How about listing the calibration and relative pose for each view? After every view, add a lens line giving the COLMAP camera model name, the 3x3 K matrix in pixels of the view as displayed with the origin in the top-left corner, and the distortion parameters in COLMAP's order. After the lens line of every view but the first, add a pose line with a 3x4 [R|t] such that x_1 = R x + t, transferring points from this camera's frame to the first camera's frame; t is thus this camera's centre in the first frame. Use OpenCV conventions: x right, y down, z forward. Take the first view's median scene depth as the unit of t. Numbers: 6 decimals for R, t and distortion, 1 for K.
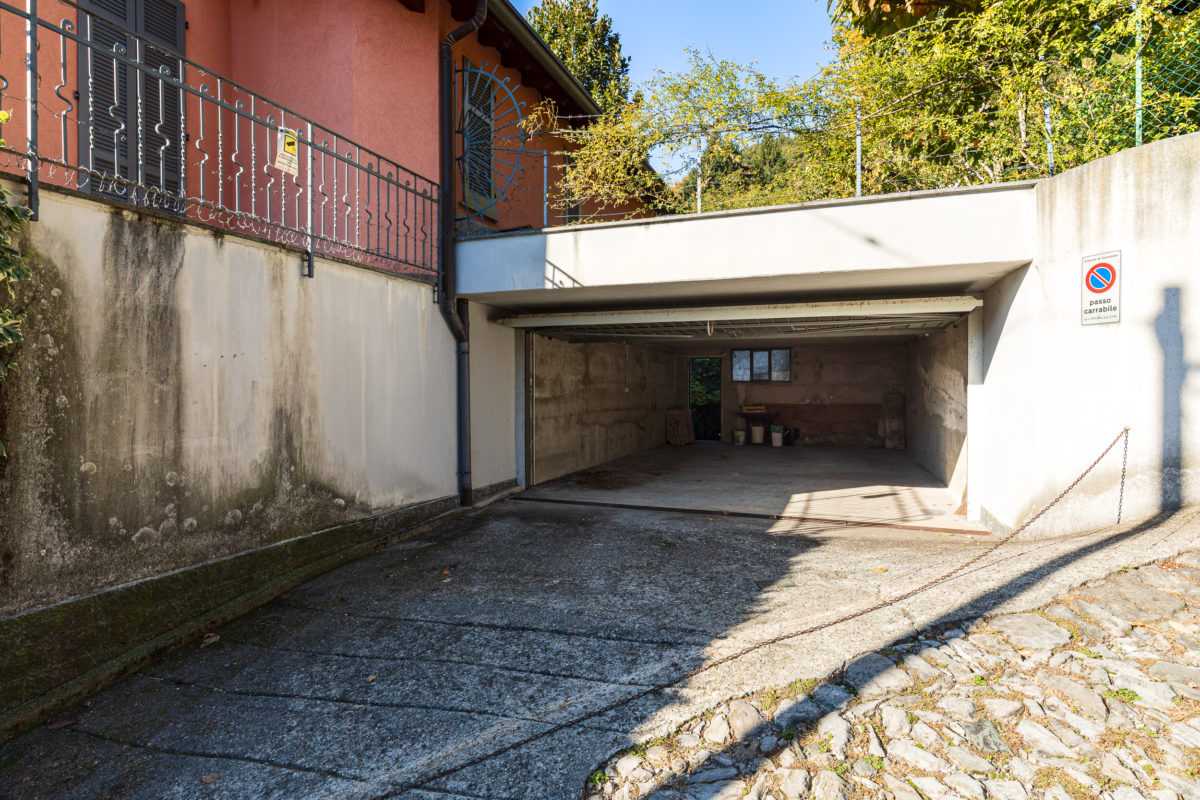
lens RADIAL K [[640.2, 0, 600.0], [0, 640.2, 392.6], [0, 0, 1]] dist [-0.004787, 0.000588]
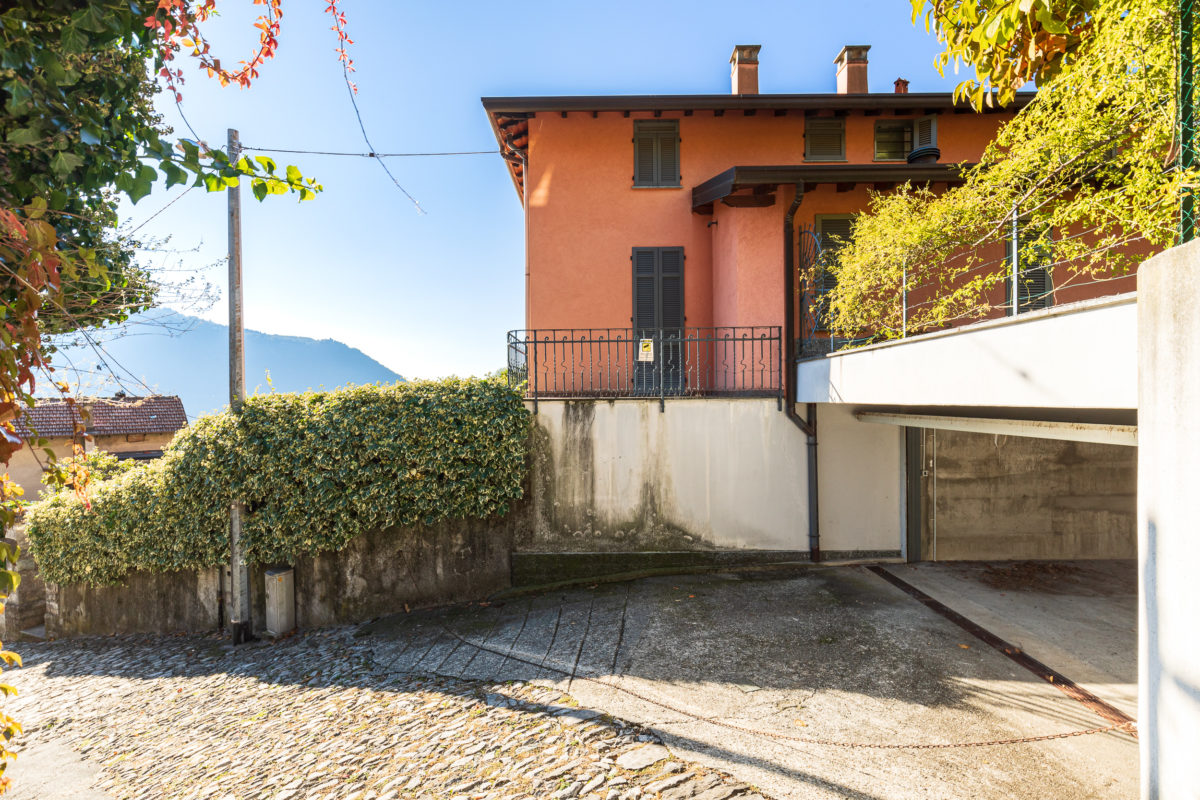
lens RADIAL K [[550.2, 0, 596.5], [0, 550.2, 404.1], [0, 0, 1]] dist [0.017721, 0.000156]
pose [[0.342452, 0.008386, -0.939498, 1.079875], [0.007523, 0.999904, 0.011667, -0.250282], [0.939505, -0.011063, 0.342356, 0.309822]]
